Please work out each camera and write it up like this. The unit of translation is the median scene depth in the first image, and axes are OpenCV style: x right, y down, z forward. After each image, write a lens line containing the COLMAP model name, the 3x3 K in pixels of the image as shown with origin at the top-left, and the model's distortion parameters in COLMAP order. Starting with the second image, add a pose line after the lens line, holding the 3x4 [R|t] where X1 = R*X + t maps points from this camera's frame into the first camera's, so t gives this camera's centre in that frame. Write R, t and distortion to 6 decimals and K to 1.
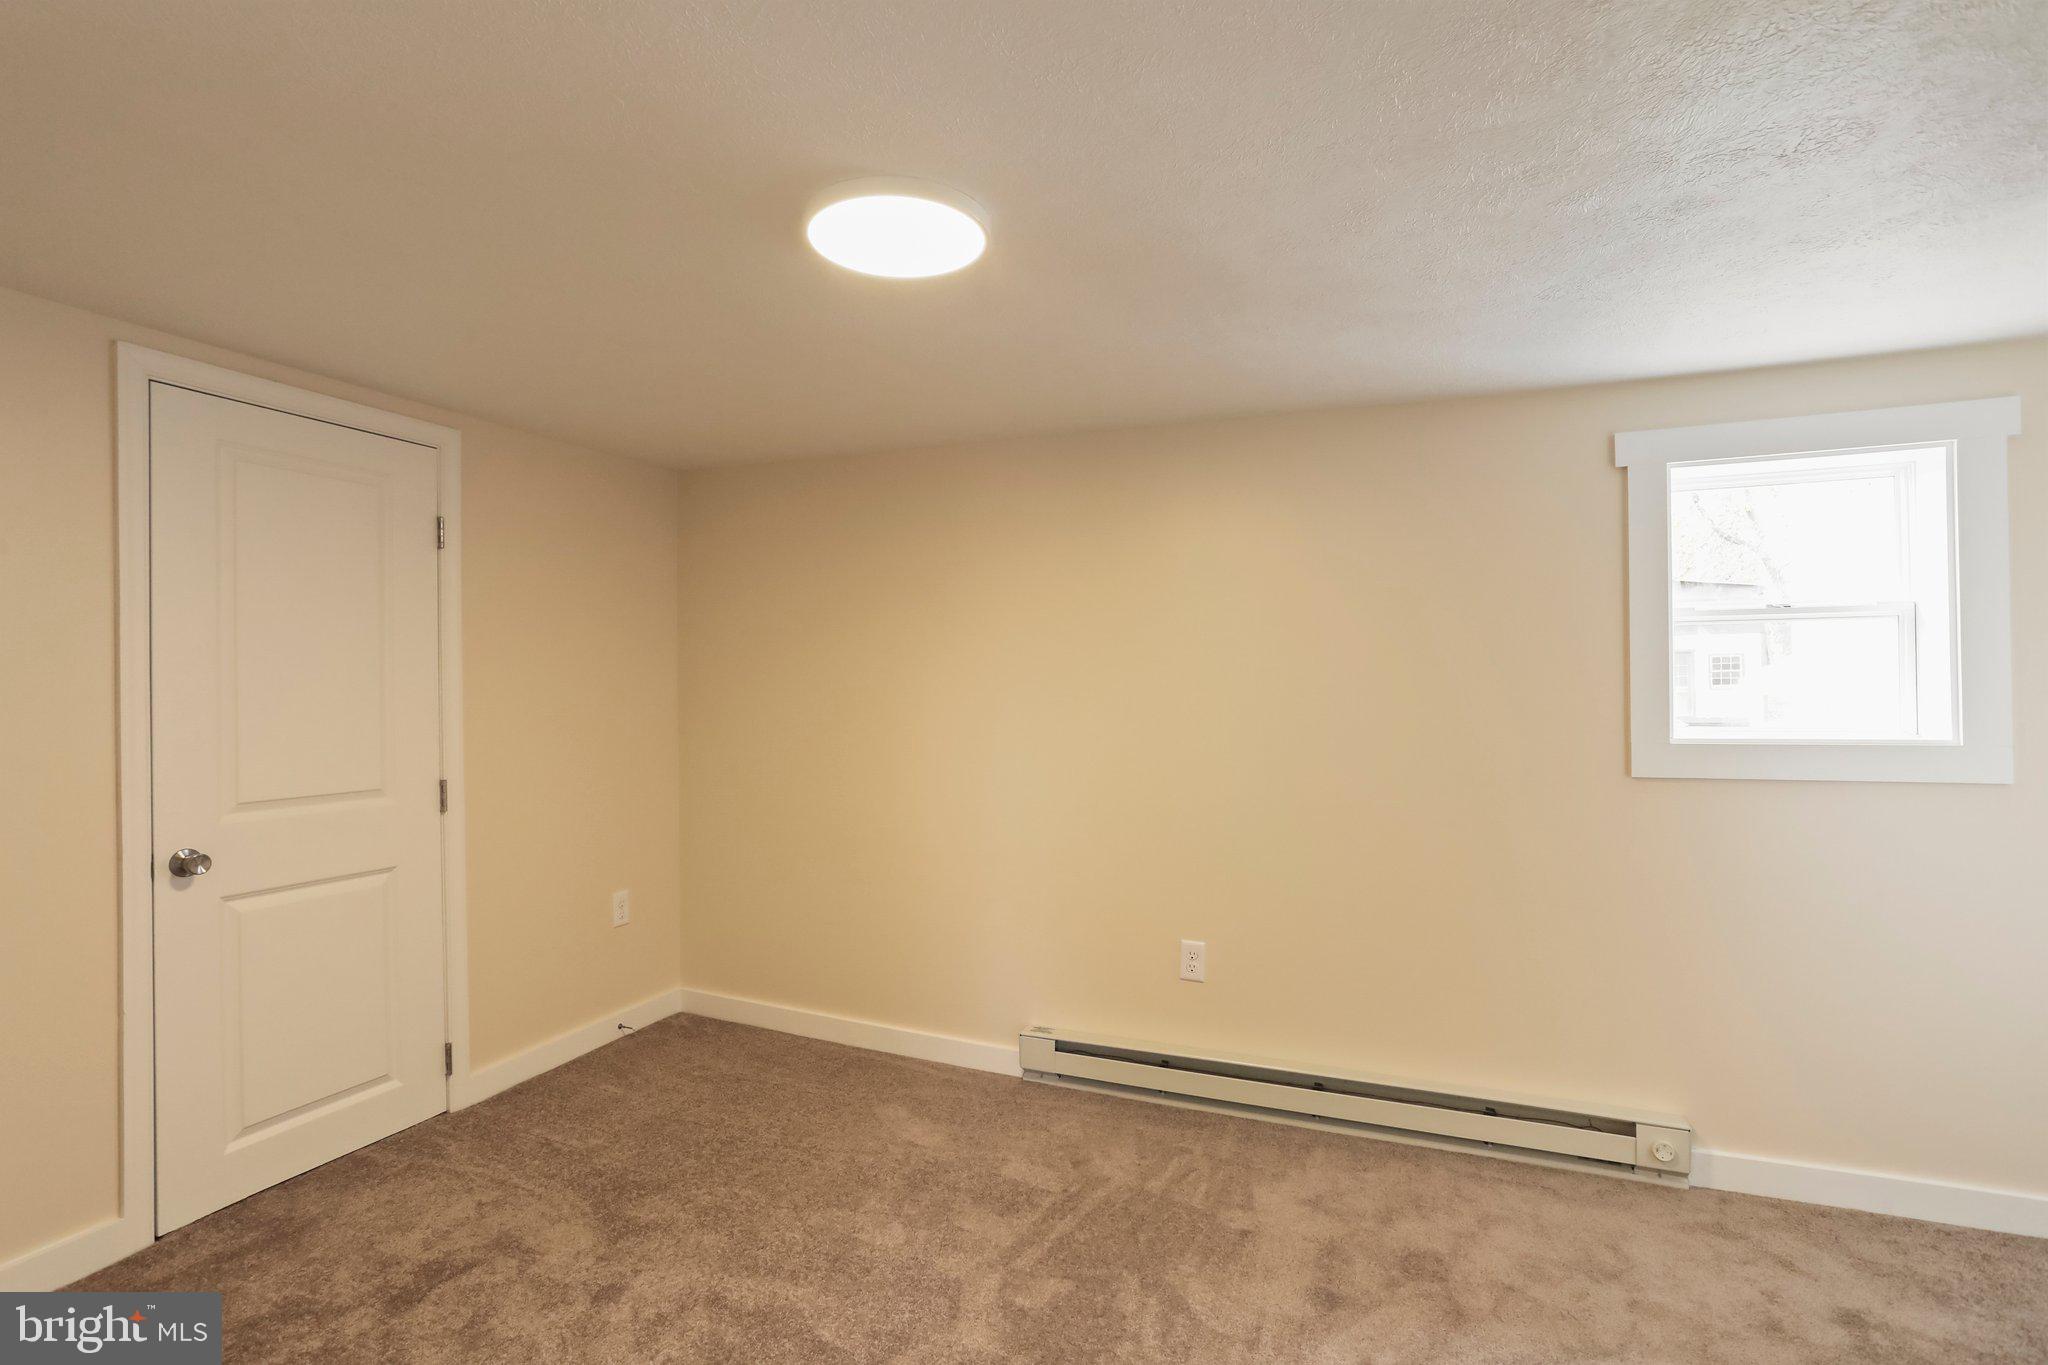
lens RADIAL K [[997.4, 0, 1014.1], [0, 997.4, 694.4], [0, 0, 1]] dist [-0.060114, 0.038860]
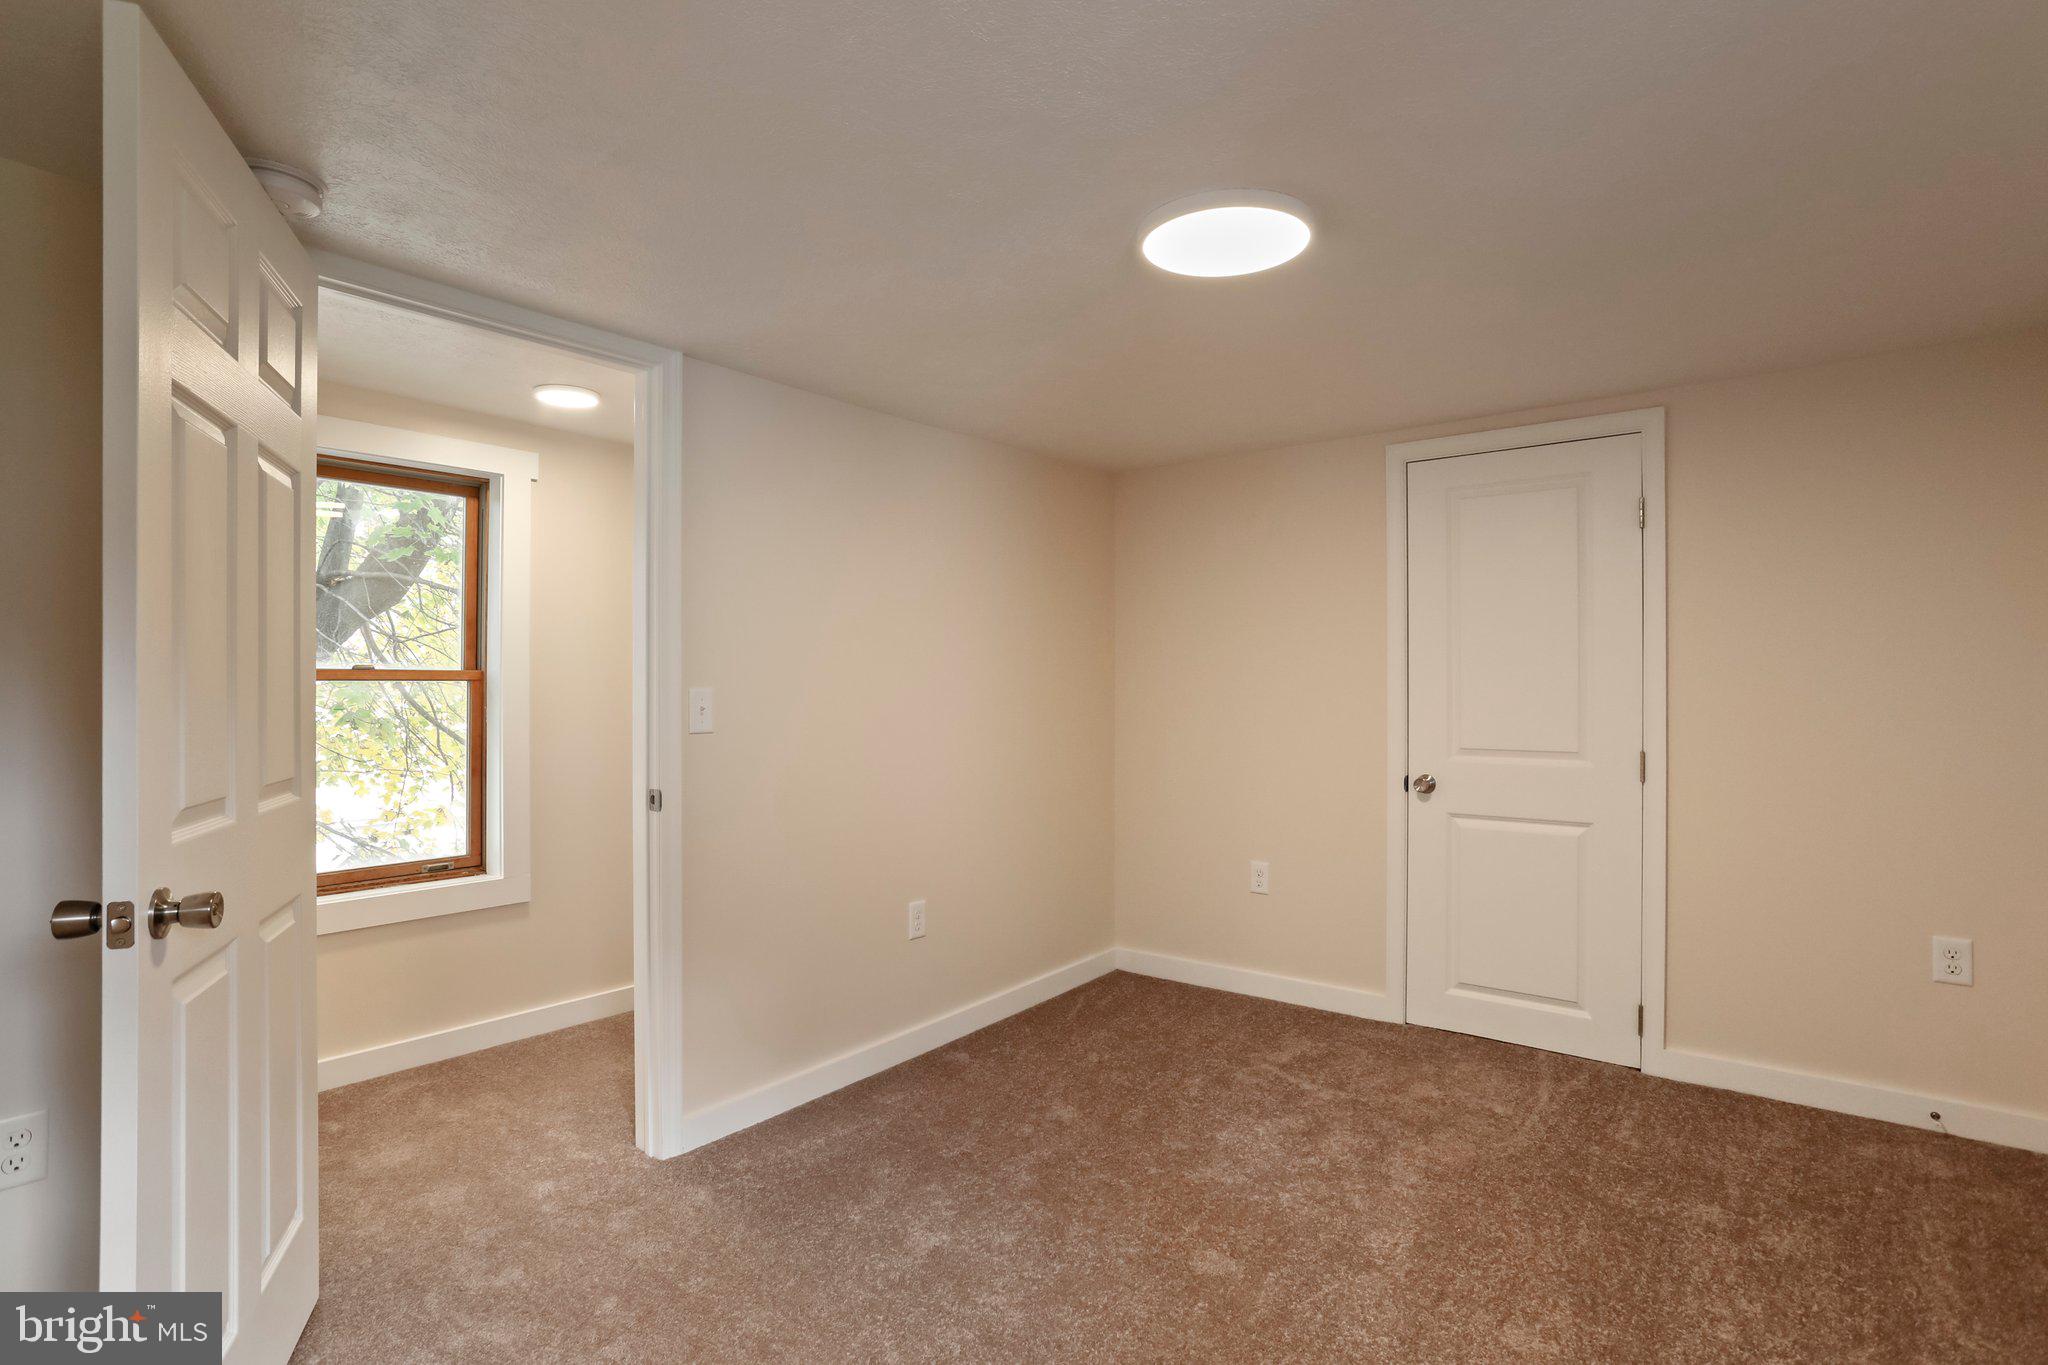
lens RADIAL K [[997.4, 0, 1014.1], [0, 997.4, 694.4], [0, 0, 1]] dist [-0.060114, 0.038860]
pose [[-0.294984, 0.019141, -0.955311, 0.621852], [0.003421, 0.999814, 0.018976, 0.005391], [0.955496, 0.002329, -0.294994, 0.691259]]
